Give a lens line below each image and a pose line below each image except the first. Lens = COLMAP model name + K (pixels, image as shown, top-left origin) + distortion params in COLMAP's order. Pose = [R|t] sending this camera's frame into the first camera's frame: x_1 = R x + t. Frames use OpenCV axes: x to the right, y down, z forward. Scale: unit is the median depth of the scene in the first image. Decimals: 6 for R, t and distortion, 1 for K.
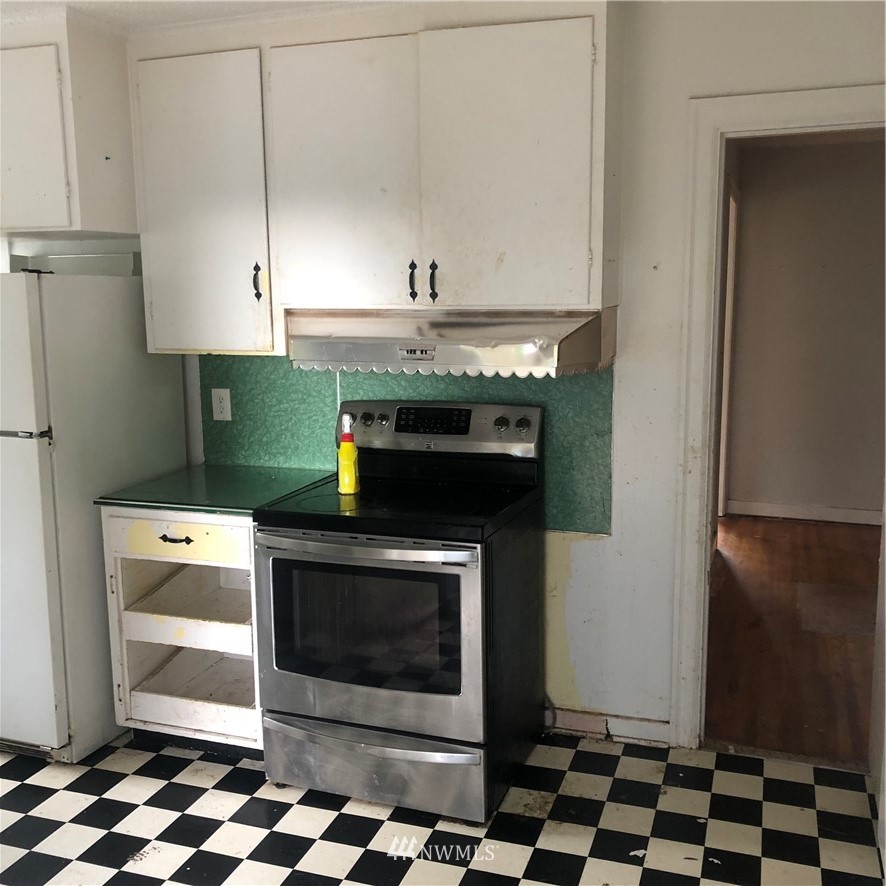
lens RADIAL K [[980.3, 0, 442.7], [0, 980.3, 443.0], [0, 0, 1]] dist [0.017826, 0.000000]
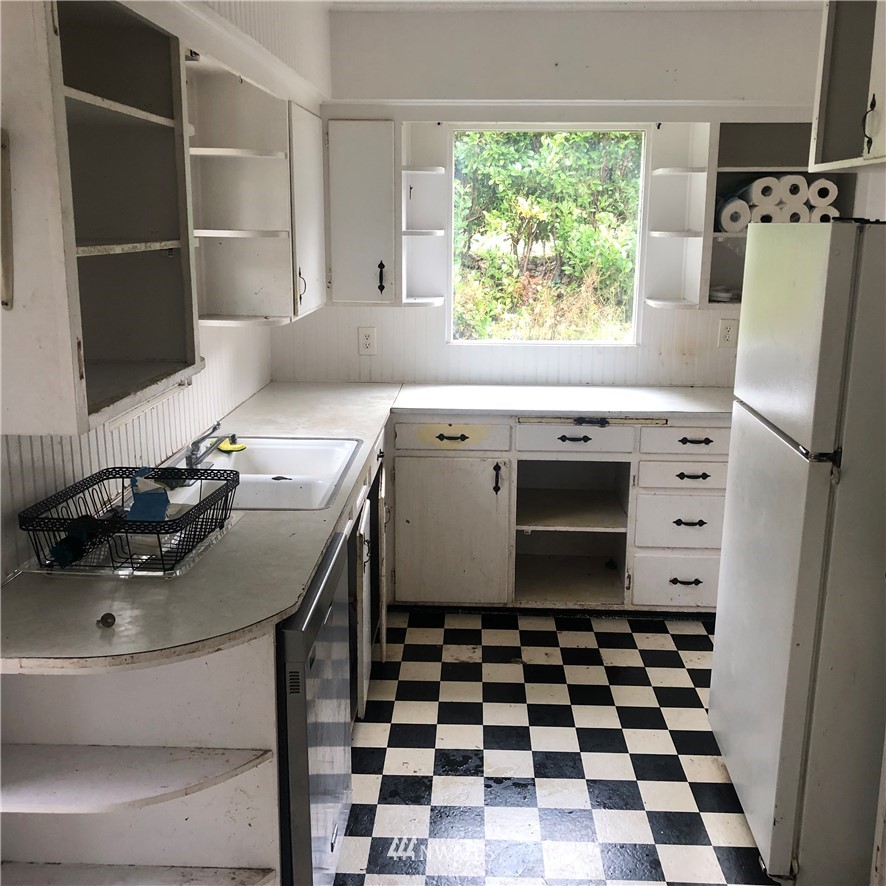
lens RADIAL K [[980.3, 0, 443.7], [0, 980.3, 443.2], [0, 0, 1]] dist [0.017826, 0.000000]
pose [[0.291330, 0.220243, -0.930924, 0.159612], [-0.160866, 0.970558, 0.179277, -0.099186], [0.943000, 0.097525, 0.318182, 0.518781]]
